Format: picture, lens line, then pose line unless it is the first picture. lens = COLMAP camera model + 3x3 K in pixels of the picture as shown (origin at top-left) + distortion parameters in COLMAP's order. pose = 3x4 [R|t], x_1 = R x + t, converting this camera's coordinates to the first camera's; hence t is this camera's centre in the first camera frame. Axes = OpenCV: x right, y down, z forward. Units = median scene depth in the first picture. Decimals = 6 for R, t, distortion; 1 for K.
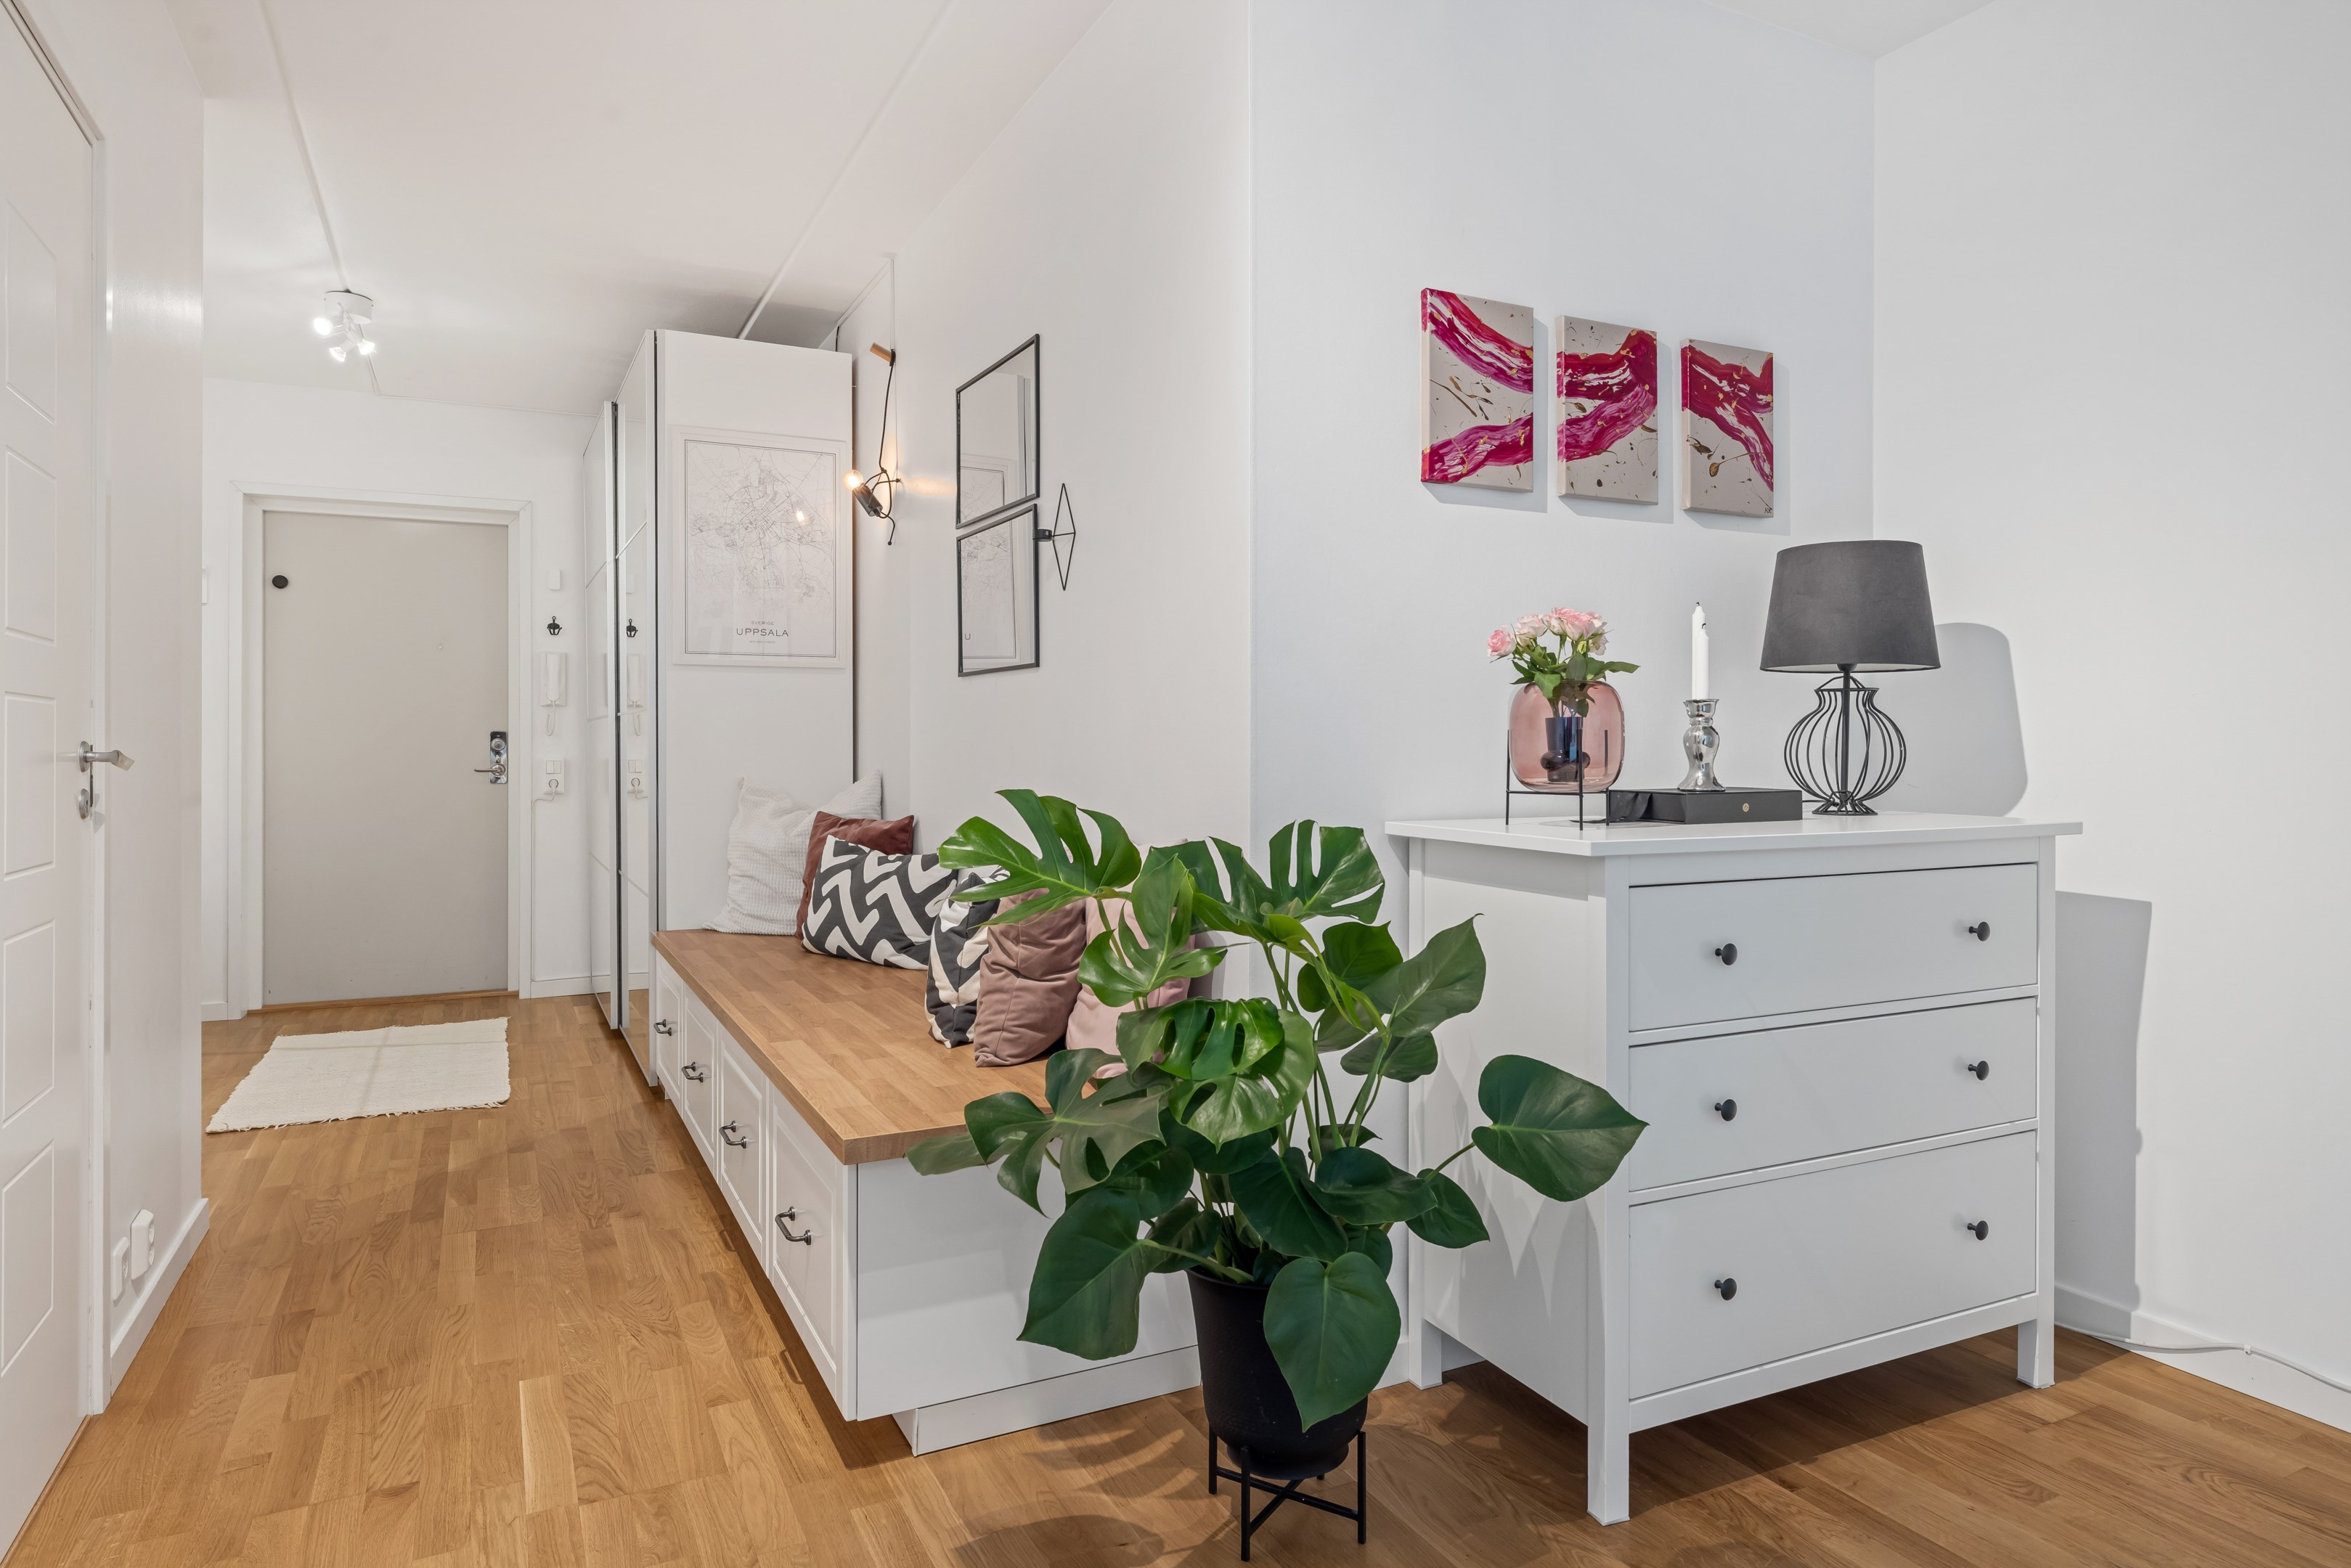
lens RADIAL K [[1400.6, 0, 1175.8], [0, 1400.6, 752.0], [0, 0, 1]] dist [0.017387, -0.000787]
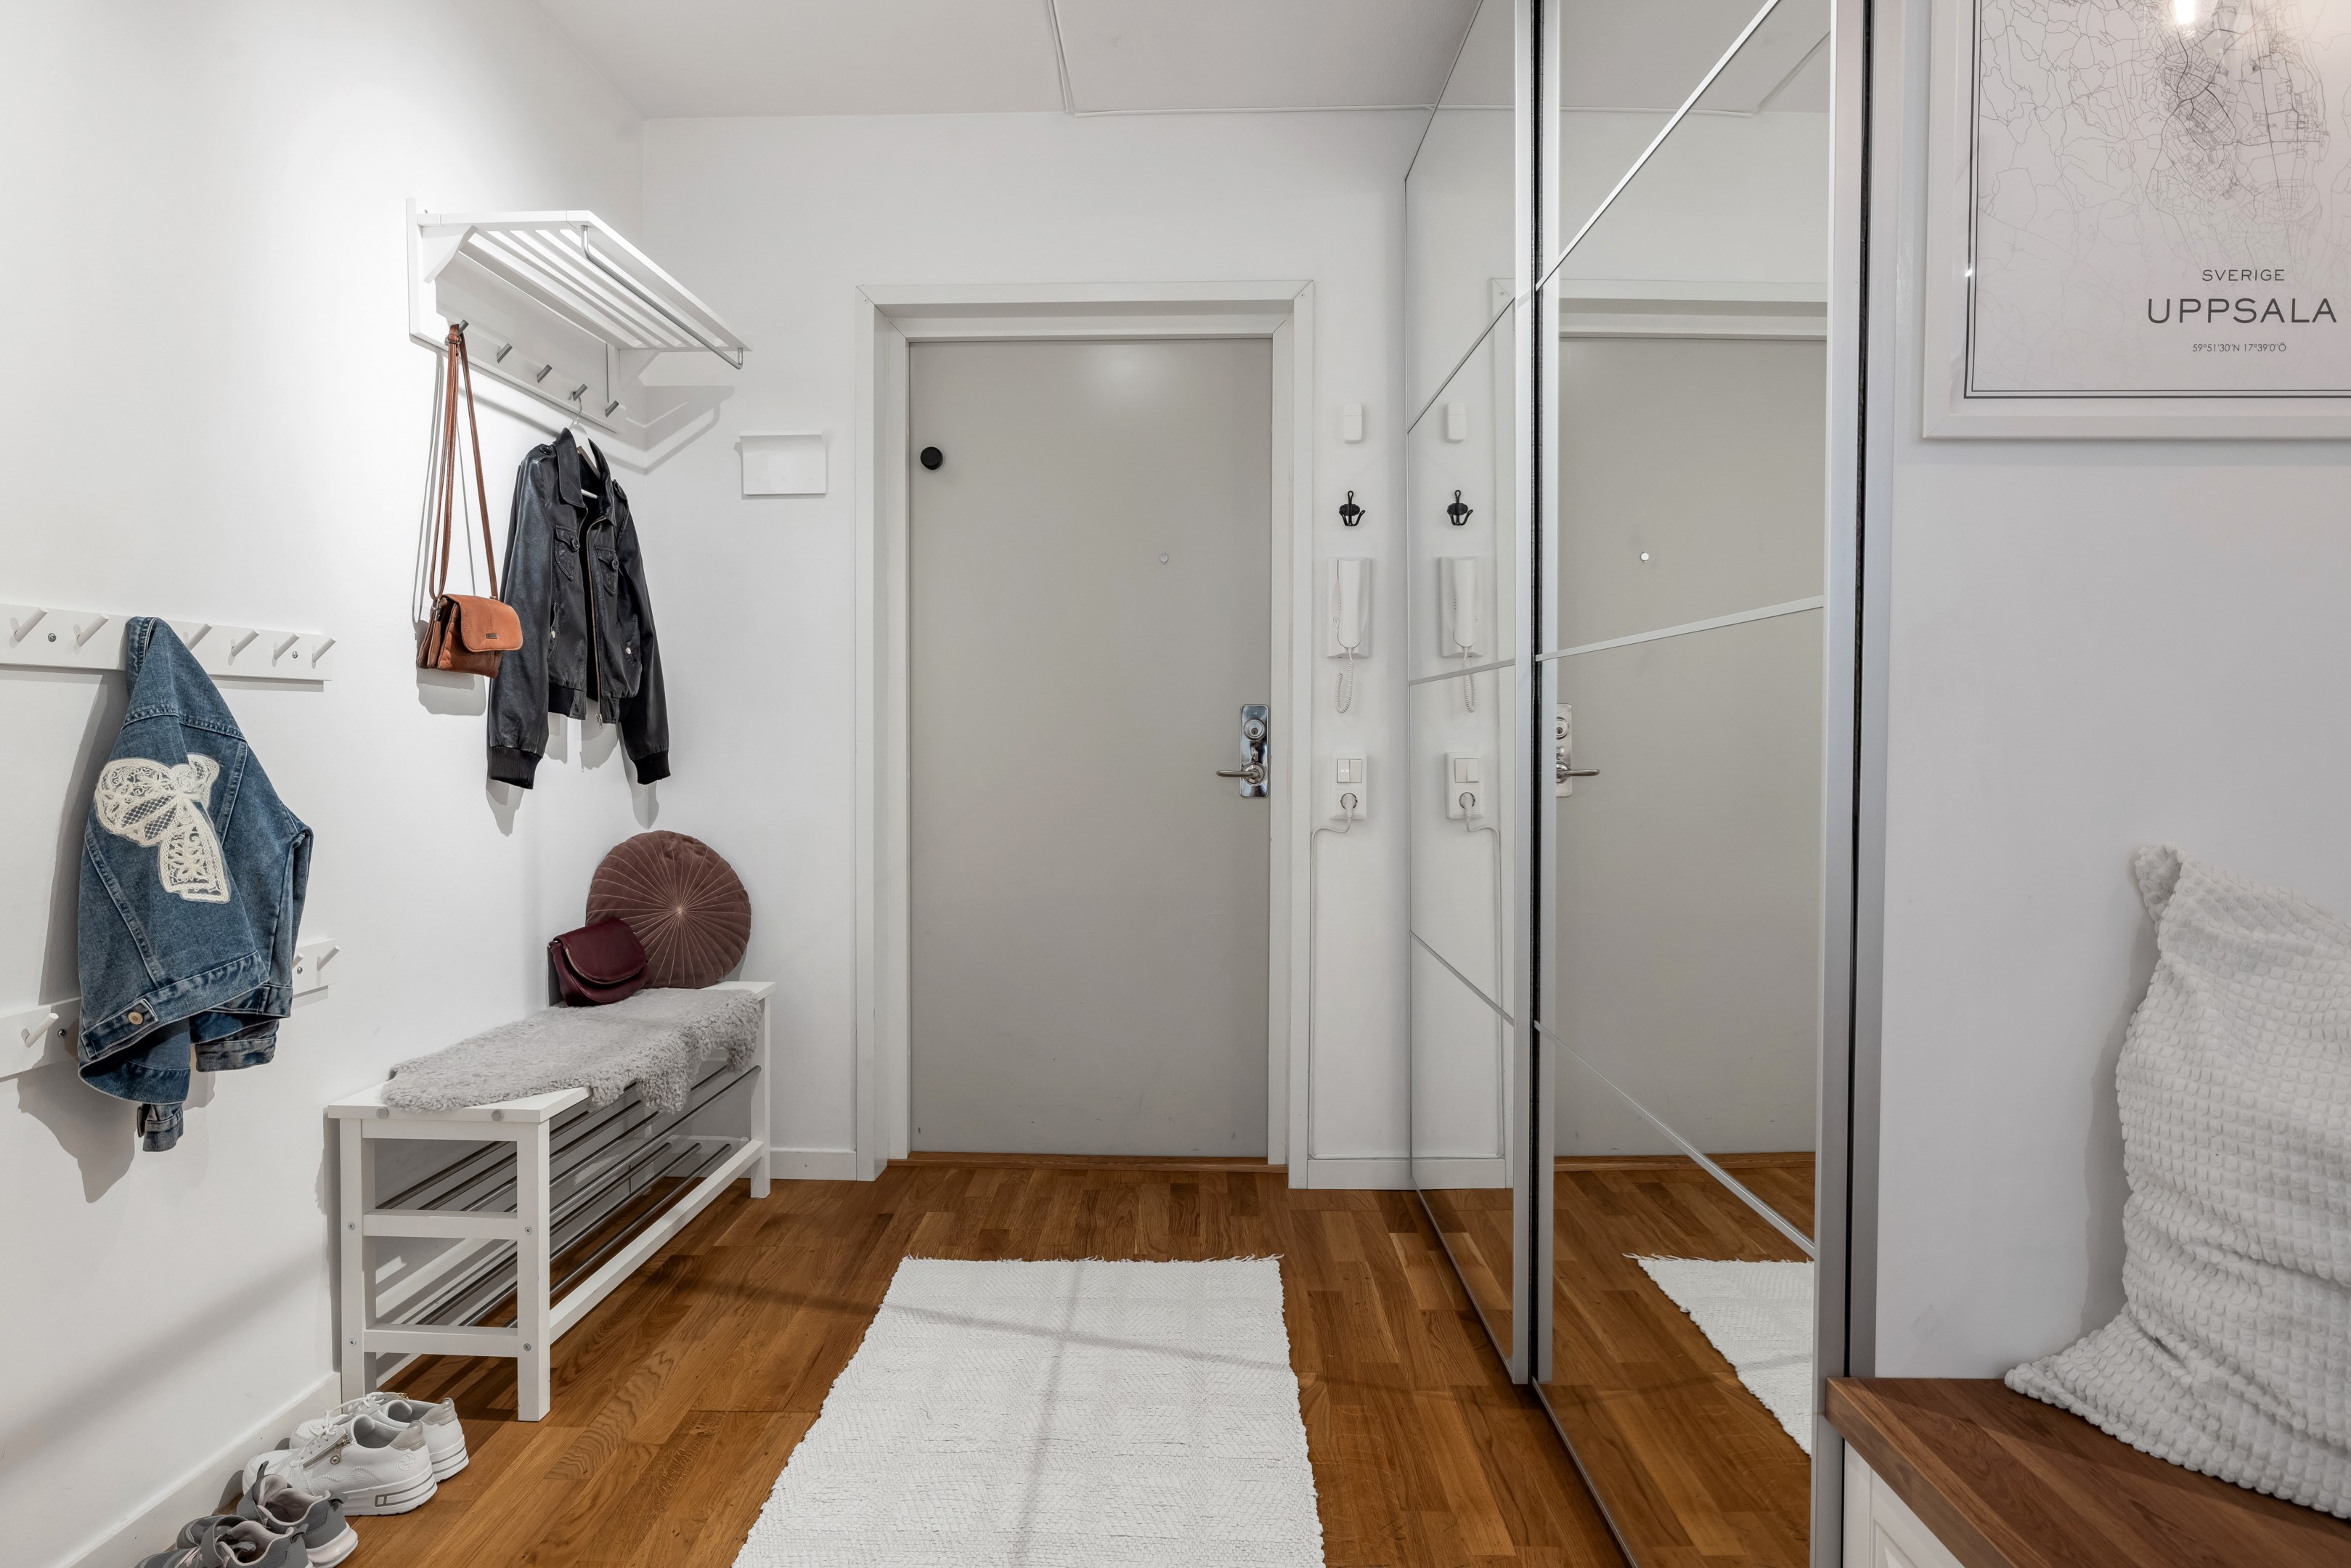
lens RADIAL K [[1835.5, 0, 1180.6], [0, 1835.5, 778.6], [0, 0, 1]] dist [0.028075, -0.037559]
pose [[0.891954, 0.012892, -0.451942, -0.190496], [-0.003033, 0.999742, 0.022532, -0.002029], [0.452115, -0.018726, 0.891763, 0.358239]]
